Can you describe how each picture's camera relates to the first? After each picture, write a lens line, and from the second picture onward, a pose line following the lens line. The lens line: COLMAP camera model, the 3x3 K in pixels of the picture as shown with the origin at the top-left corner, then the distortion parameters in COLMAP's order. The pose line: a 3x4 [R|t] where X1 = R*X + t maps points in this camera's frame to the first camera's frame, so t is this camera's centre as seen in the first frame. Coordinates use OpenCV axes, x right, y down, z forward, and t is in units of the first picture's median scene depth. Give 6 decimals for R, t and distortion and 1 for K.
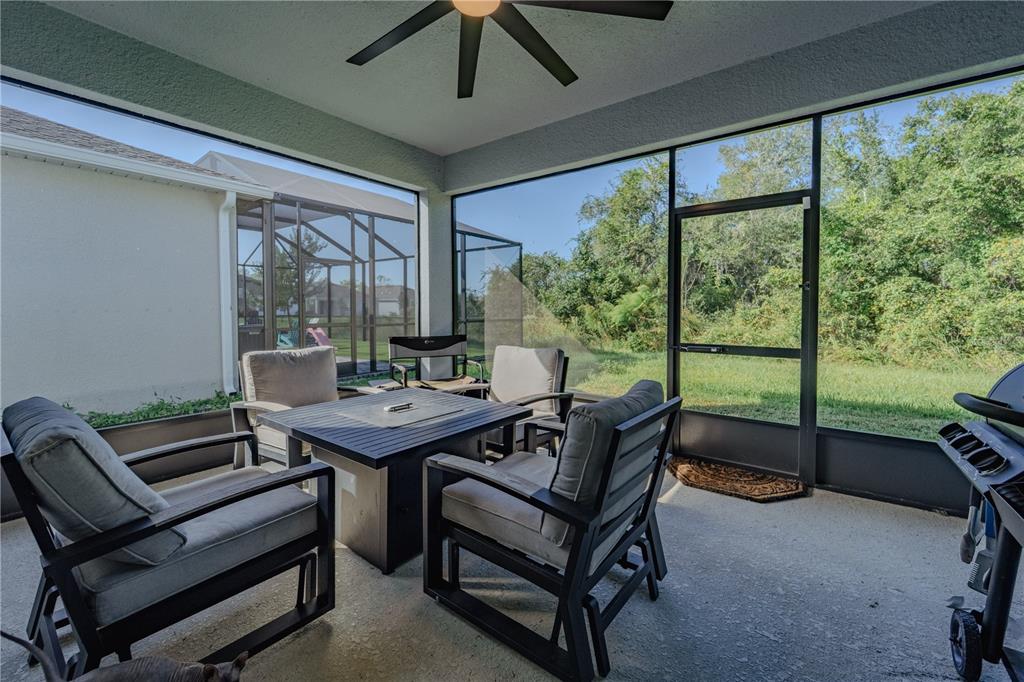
lens RADIAL K [[416.7, 0, 506.2], [0, 416.7, 324.2], [0, 0, 1]] dist [0.006954, -0.000855]
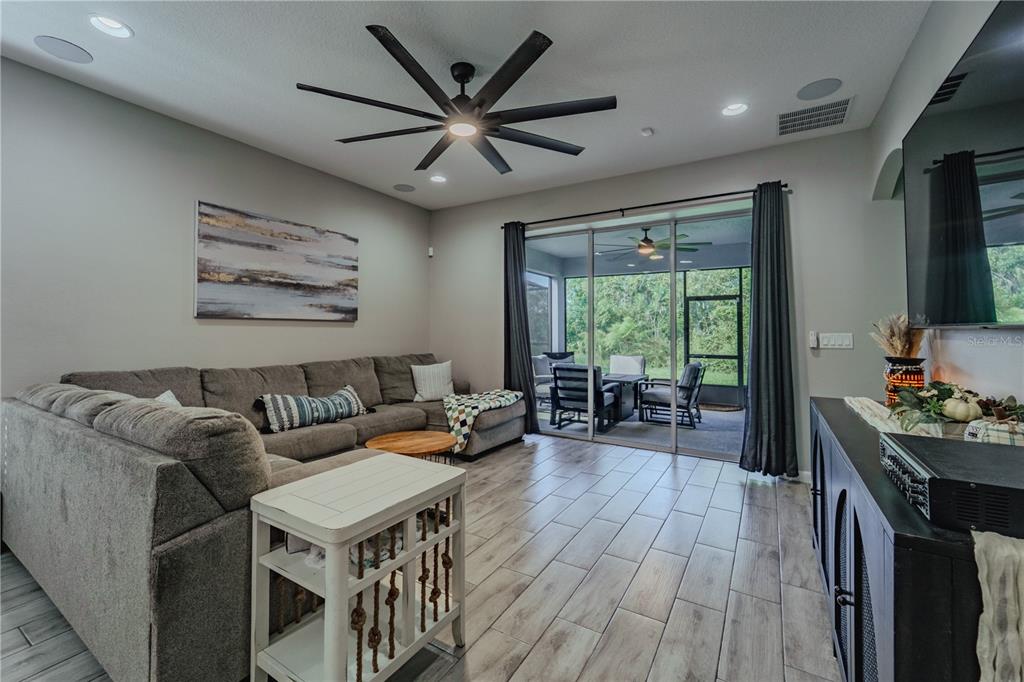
lens RADIAL K [[416.7, 0, 526.6], [0, 416.7, 324.8], [0, 0, 1]] dist [0.006954, -0.000855]
pose [[0.990066, 0.009472, 0.140287, -0.792558], [-0.001721, 0.998470, -0.055266, 0.008878], [-0.140596, 0.054475, 0.988567, -1.150089]]
